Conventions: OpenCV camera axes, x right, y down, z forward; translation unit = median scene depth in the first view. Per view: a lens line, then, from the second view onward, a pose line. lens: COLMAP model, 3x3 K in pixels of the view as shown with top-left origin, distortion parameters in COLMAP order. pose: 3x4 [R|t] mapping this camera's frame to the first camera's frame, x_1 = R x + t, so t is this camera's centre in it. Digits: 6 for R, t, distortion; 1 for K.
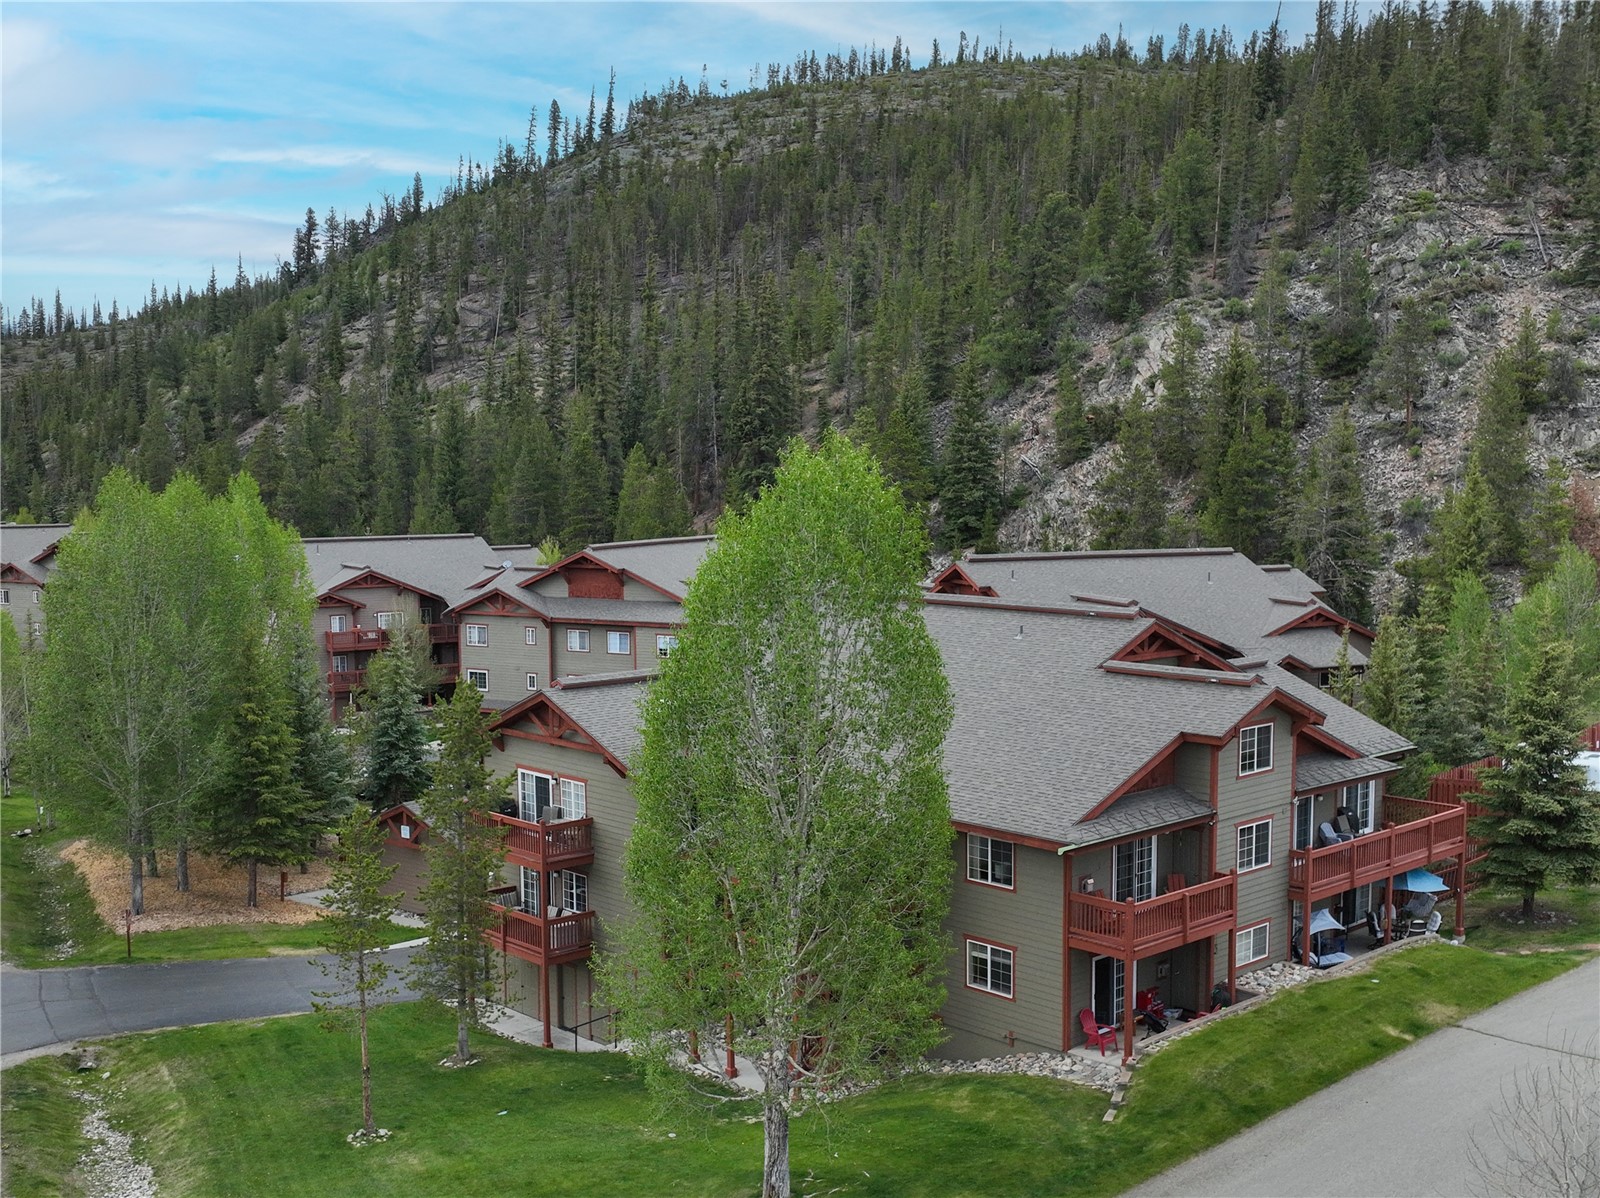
lens RADIAL K [[1661.1, 0, 738.4], [0, 1661.1, 649.5], [0, 0, 1]] dist [-0.000962, -0.002566]
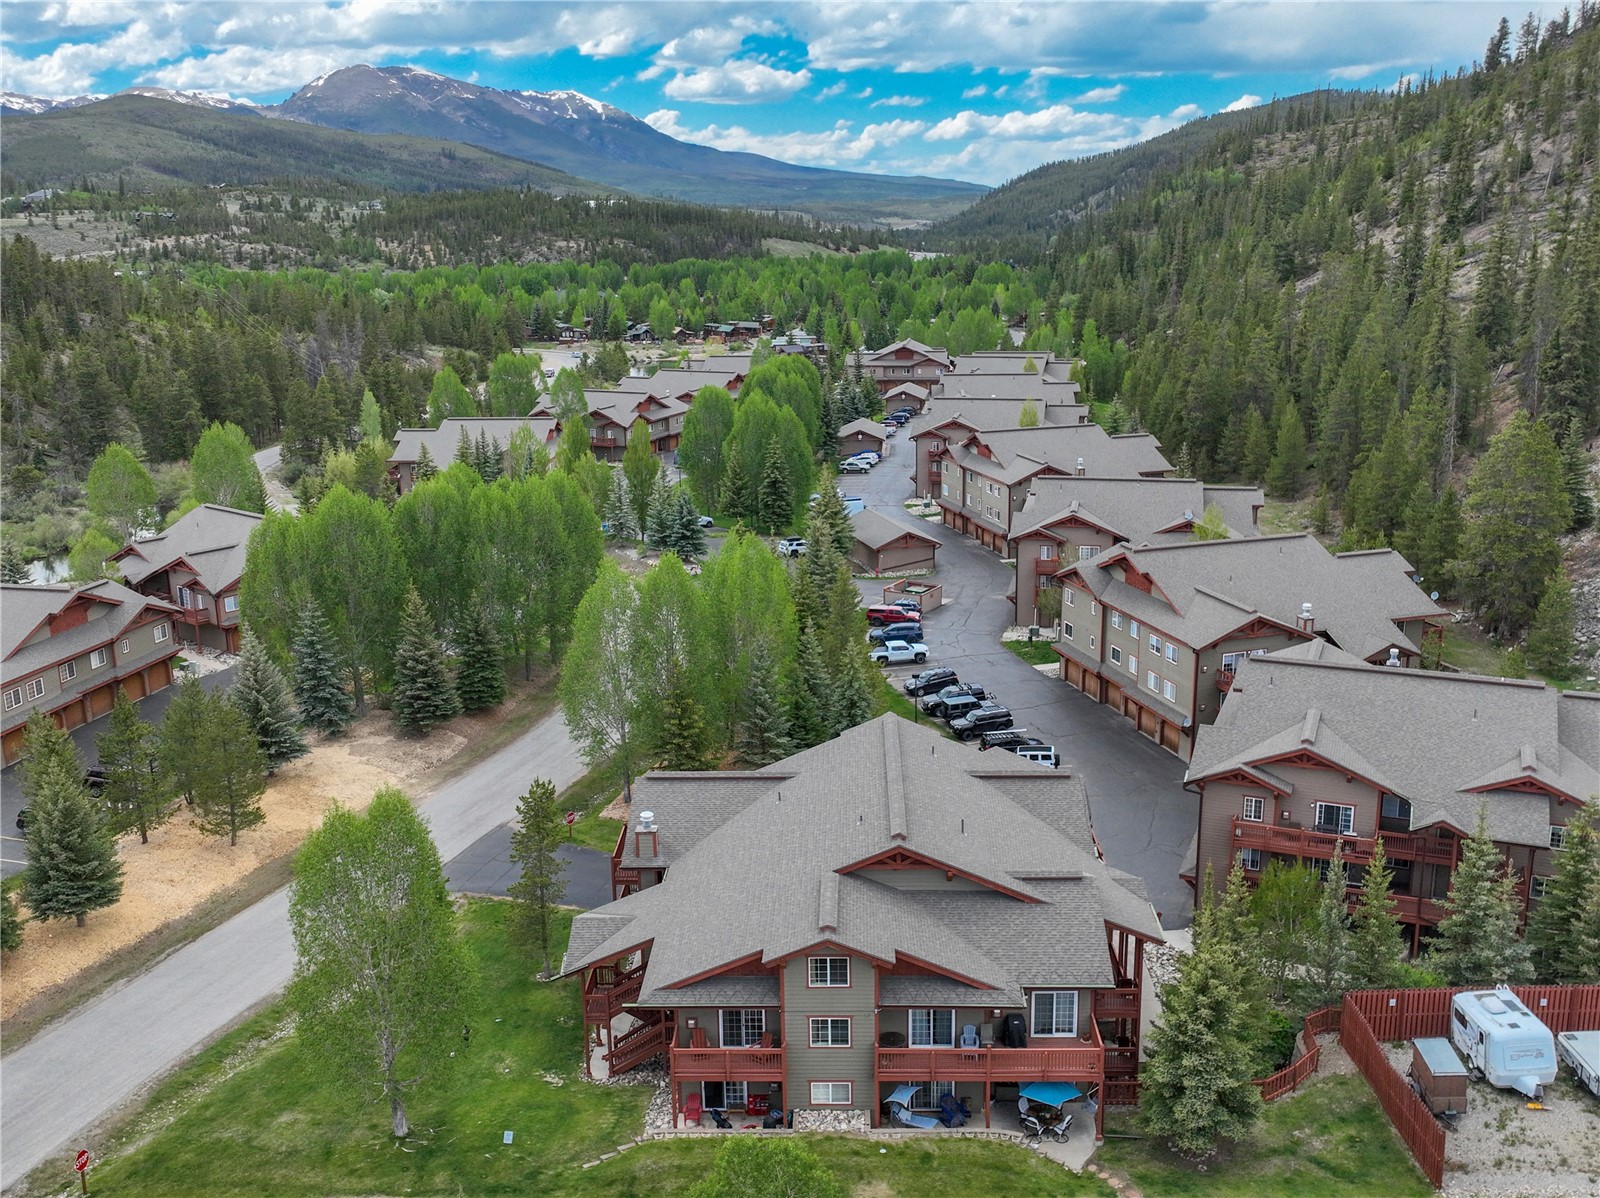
lens RADIAL K [[1393.1, 0, 800.0], [0, 1393.1, 599.0], [0, 0, 1]] dist [0.002645, -0.003236]
pose [[0.739045, 0.161794, -0.653939, 0.336780], [-0.063064, 0.983084, 0.171958, -0.152283], [0.670698, -0.085844, 0.736746, 0.035322]]
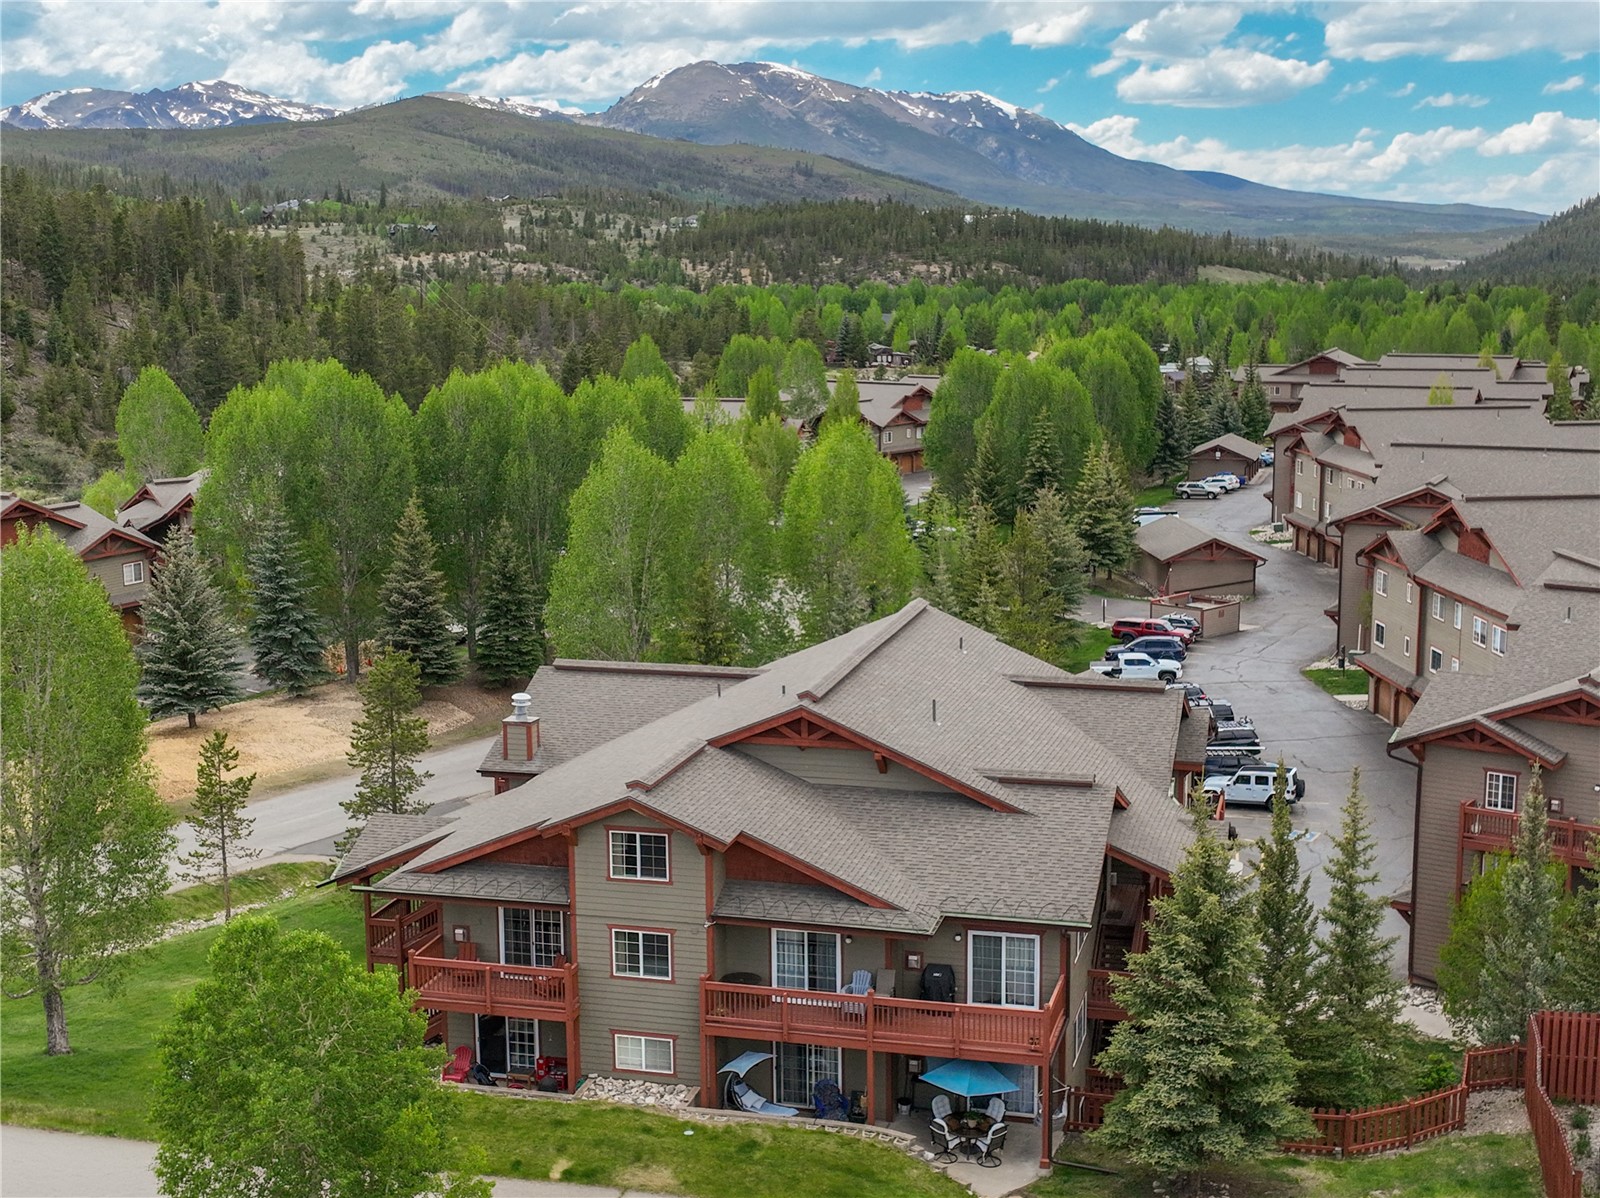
lens RADIAL K [[1935.0, 0, 800.0], [0, 1935.0, 599.0], [0, 0, 1]] dist [0.001053, 0.016951]
pose [[0.569148, 0.139440, -0.810325, 0.404542], [-0.088011, 0.990185, 0.108574, -0.070004], [0.817511, 0.009523, 0.575834, 0.139187]]
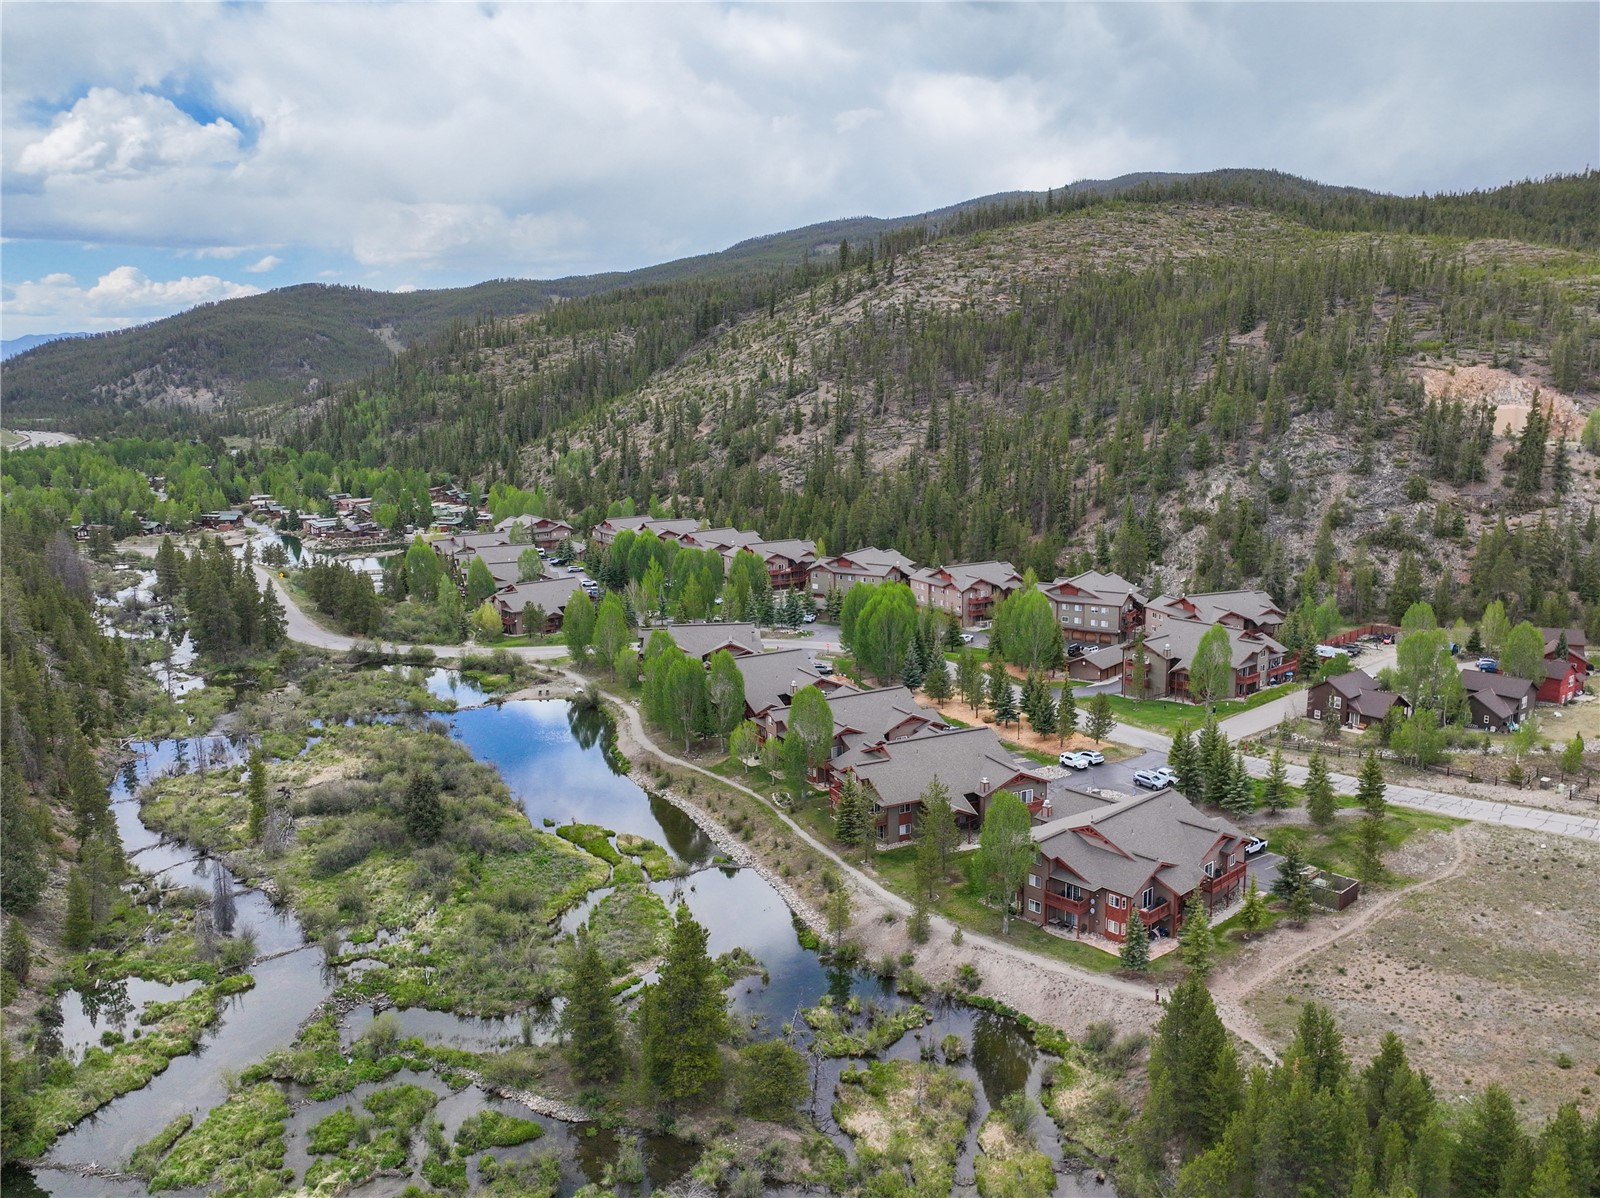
lens RADIAL K [[1279.1, 0, 800.0], [0, 1279.1, 599.0], [0, 0, 1]] dist [0.004683, 0.007698]
pose [[0.999969, -0.005234, -0.005945, -0.500538], [0.005723, 0.996330, 0.085399, -0.200594], [0.005476, -0.085431, 0.996329, -1.356514]]
